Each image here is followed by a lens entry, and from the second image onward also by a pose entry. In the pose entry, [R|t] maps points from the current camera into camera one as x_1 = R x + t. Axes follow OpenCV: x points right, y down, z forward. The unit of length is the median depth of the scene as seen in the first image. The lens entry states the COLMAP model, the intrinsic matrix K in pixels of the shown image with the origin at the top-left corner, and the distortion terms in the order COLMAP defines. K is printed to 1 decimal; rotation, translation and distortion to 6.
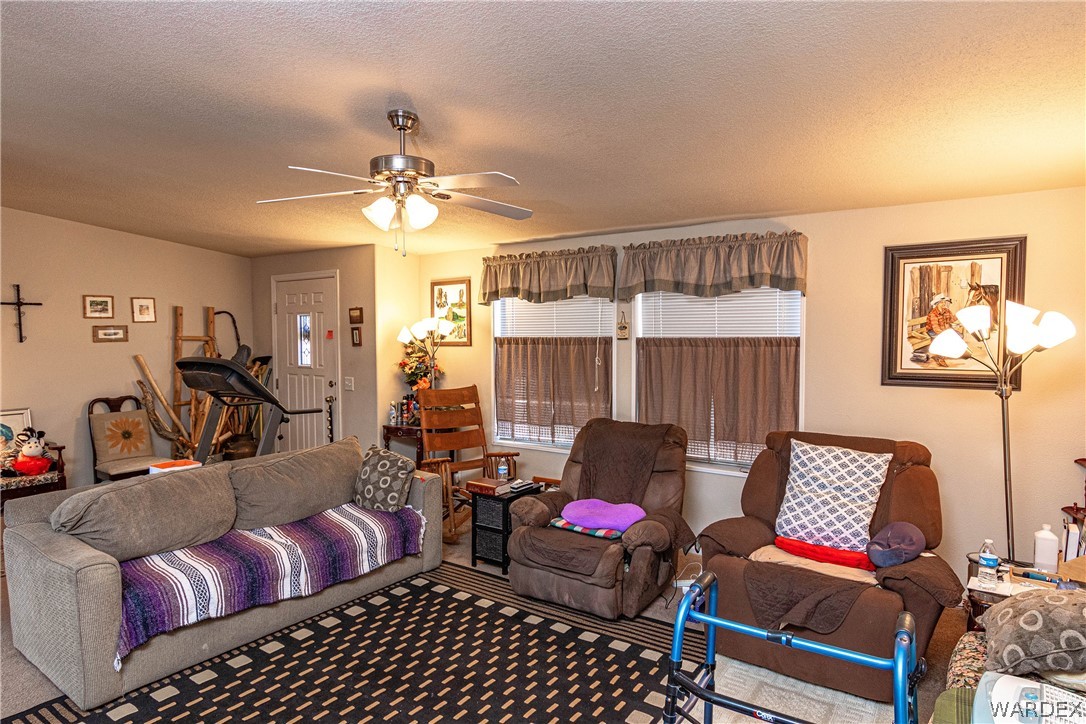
lens RADIAL K [[633.6, 0, 539.2], [0, 633.6, 365.9], [0, 0, 1]] dist [0.001025, -0.001276]
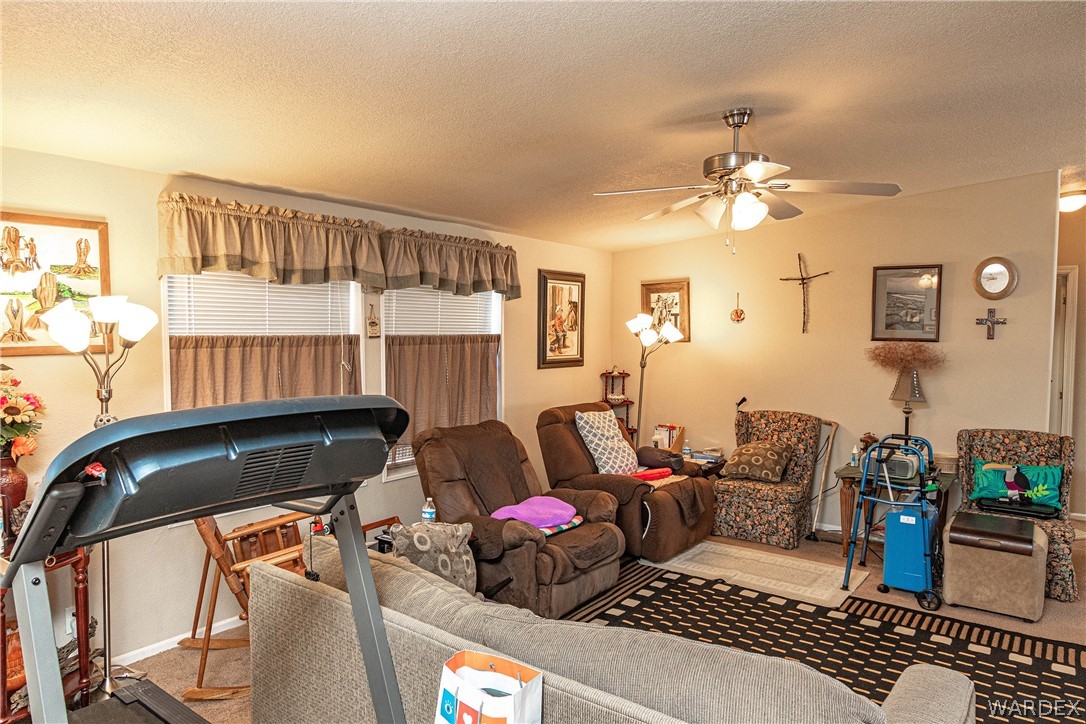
lens RADIAL K [[710.5, 0, 538.2], [0, 710.5, 366.4], [0, 0, 1]] dist [0.001522, 0.000322]
pose [[0.028726, -0.049019, 0.998385, -0.833134], [0.045152, 0.997841, 0.047693, -0.040953], [-0.998567, 0.043709, 0.030877, 0.793357]]
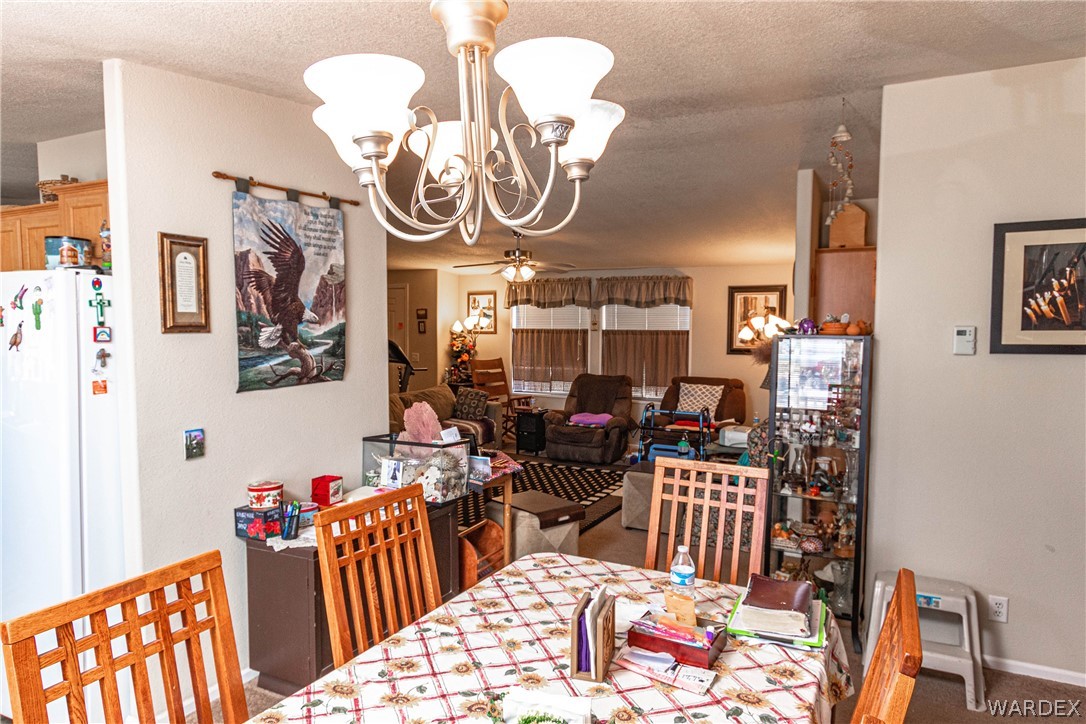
lens RADIAL K [[668.0, 0, 539.1], [0, 668.0, 368.2], [0, 0, 1]] dist [0.003417, -0.001491]
pose [[0.990329, 0.002671, 0.138716, -0.290915], [-0.004469, 0.999910, 0.012654, 0.042069], [-0.138670, -0.013151, 0.990251, -0.858561]]
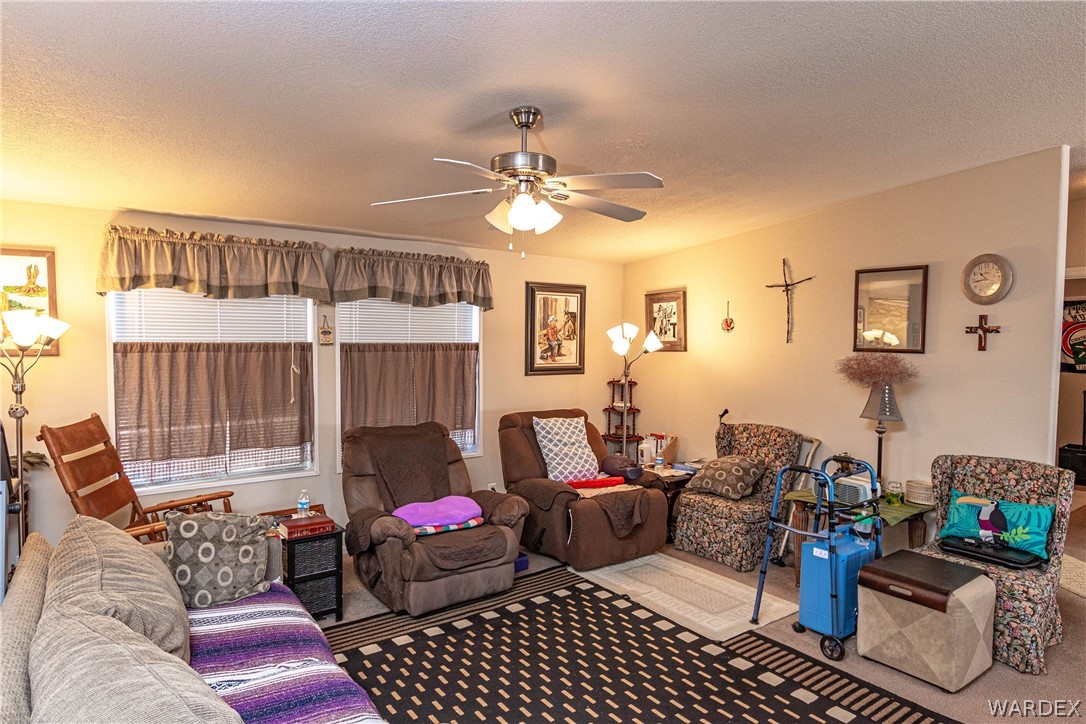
lens RADIAL K [[633.6, 0, 539.2], [0, 633.6, 365.9], [0, 0, 1]] dist [0.001025, -0.001276]
pose [[0.318558, -0.035517, 0.947238, -0.693767], [0.039342, 0.998932, 0.024225, -0.022178], [-0.947087, 0.029549, 0.319615, 0.418878]]
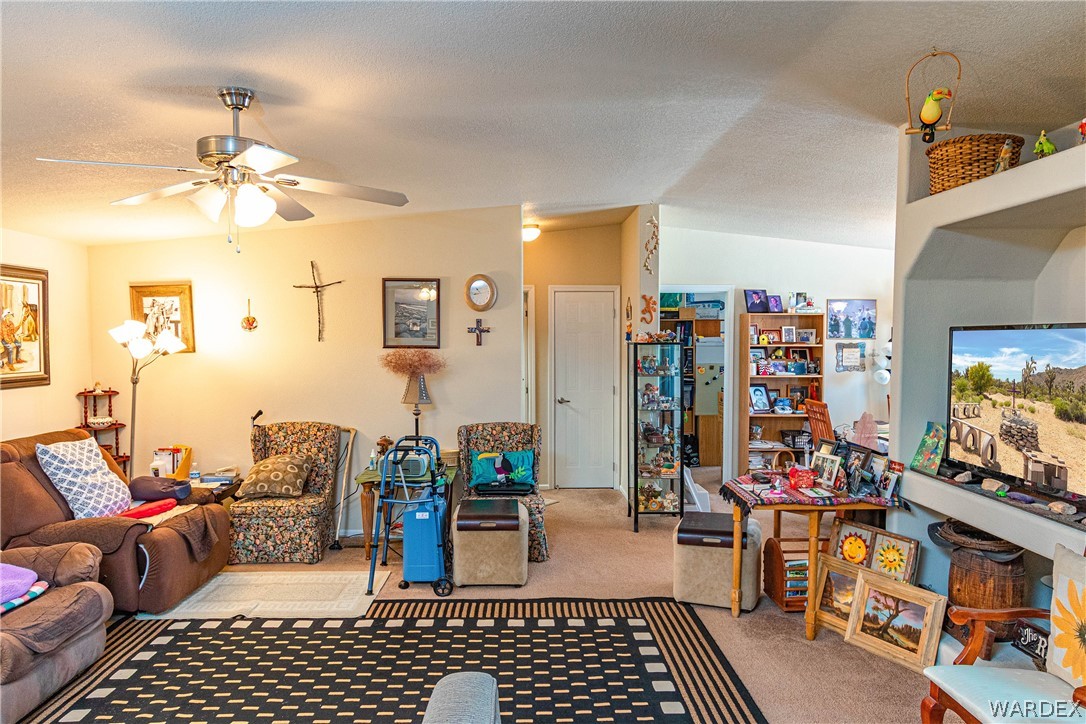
lens RADIAL K [[685.1, 0, 541.2], [0, 685.1, 367.0], [0, 0, 1]] dist [0.001640, -0.001356]
pose [[-0.598604, -0.029307, 0.800509, -0.760110], [0.043365, 0.996679, 0.068917, -0.040023], [-0.799871, 0.075967, -0.595345, 0.769351]]
